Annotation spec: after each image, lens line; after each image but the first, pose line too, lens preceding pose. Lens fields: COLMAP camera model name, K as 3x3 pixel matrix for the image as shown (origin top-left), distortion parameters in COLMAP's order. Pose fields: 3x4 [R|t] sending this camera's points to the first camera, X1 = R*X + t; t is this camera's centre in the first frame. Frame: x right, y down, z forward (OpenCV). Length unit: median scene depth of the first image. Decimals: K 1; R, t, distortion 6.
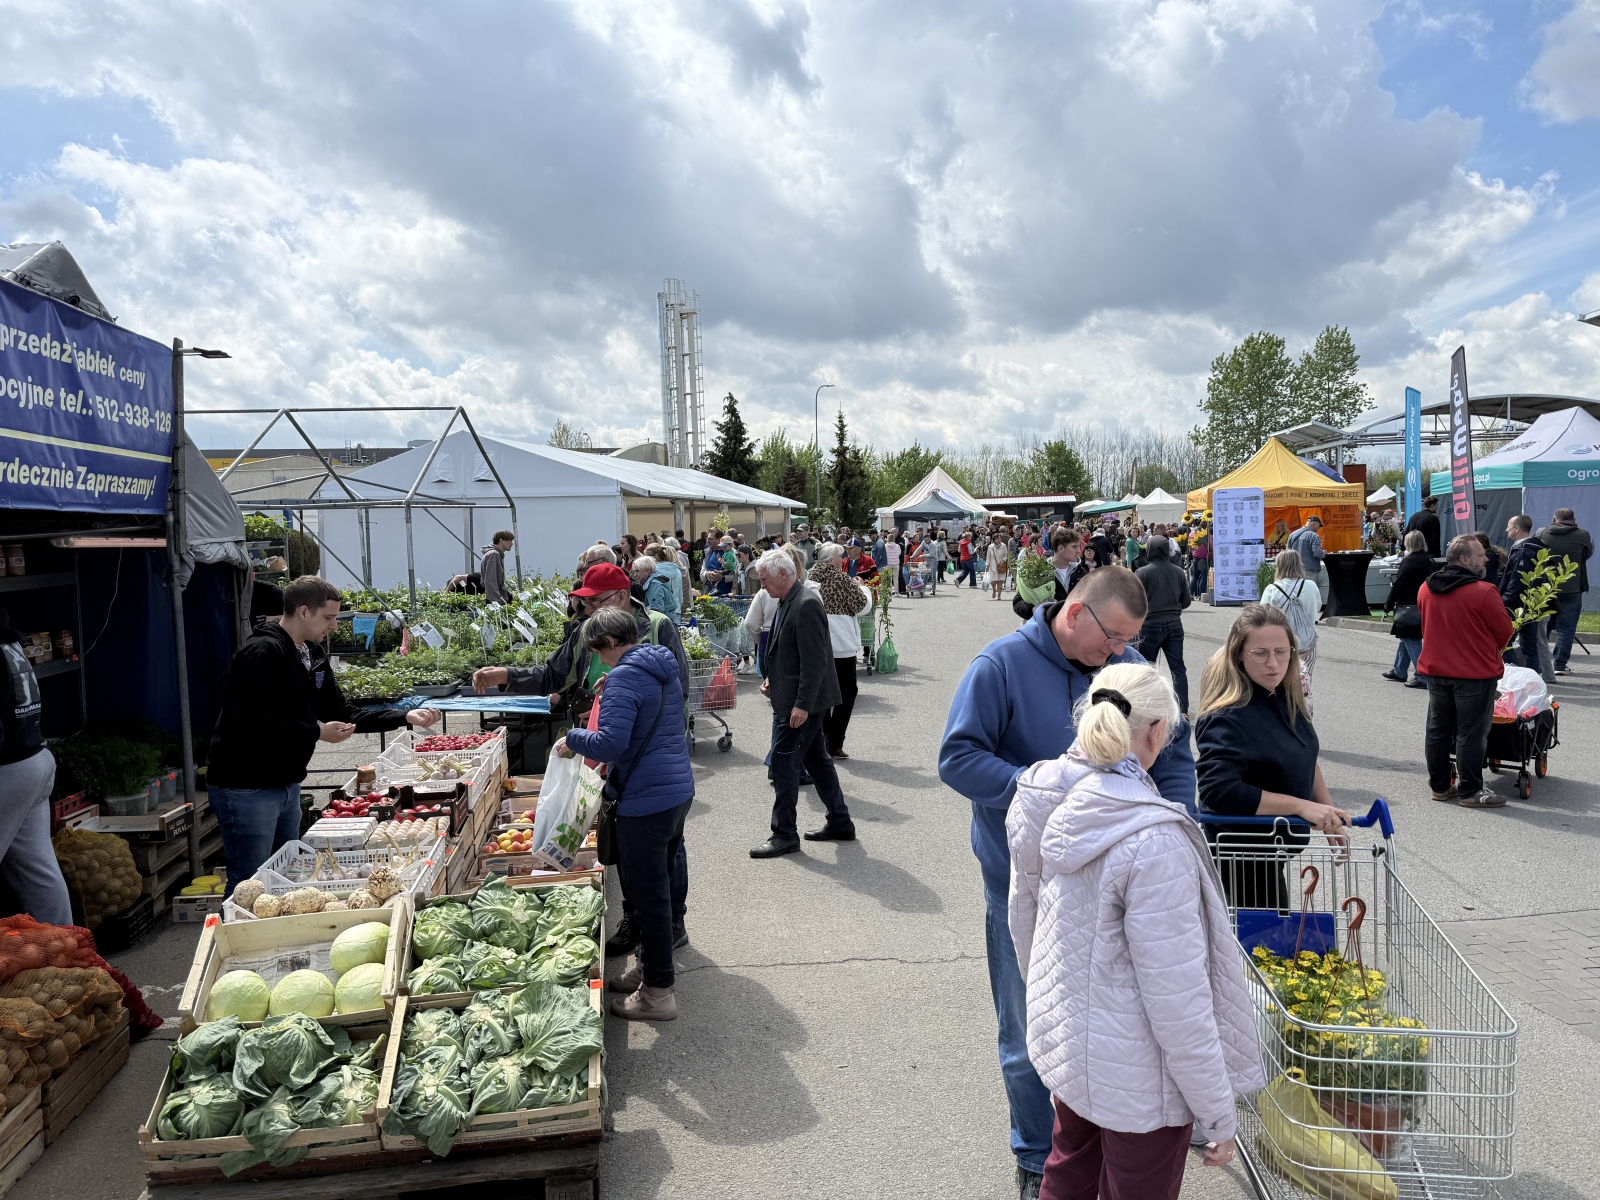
lens RADIAL K [[1097.2, 0, 801.8], [0, 1097.2, 598.5], [0, 0, 1]] dist [0.061130, -0.049265]
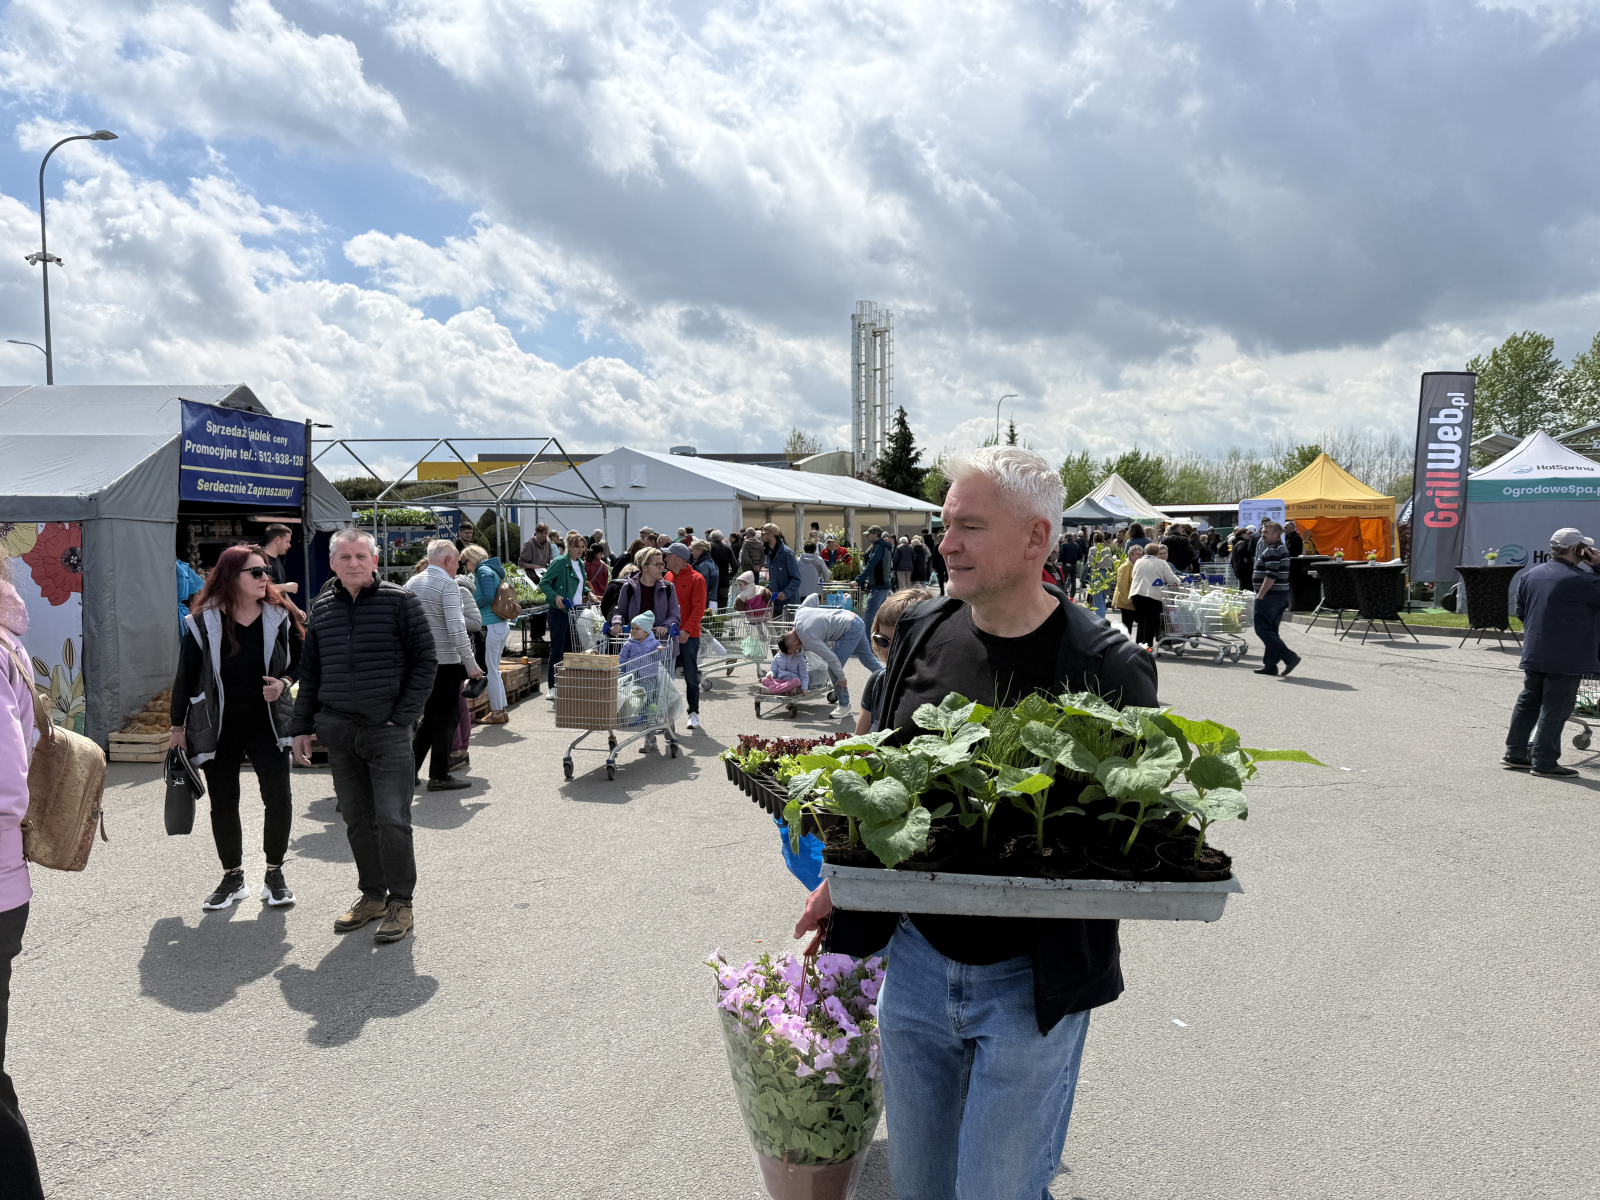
lens RADIAL K [[1097.2, 0, 806.9], [0, 1097.2, 601.3], [0, 0, 1]] dist [0.061130, -0.049265]
pose [[0.974284, 0.034840, -0.222614, 0.345823], [-0.034953, 0.999383, 0.003433, 0.025818], [0.222596, 0.004436, 0.974901, -0.336207]]
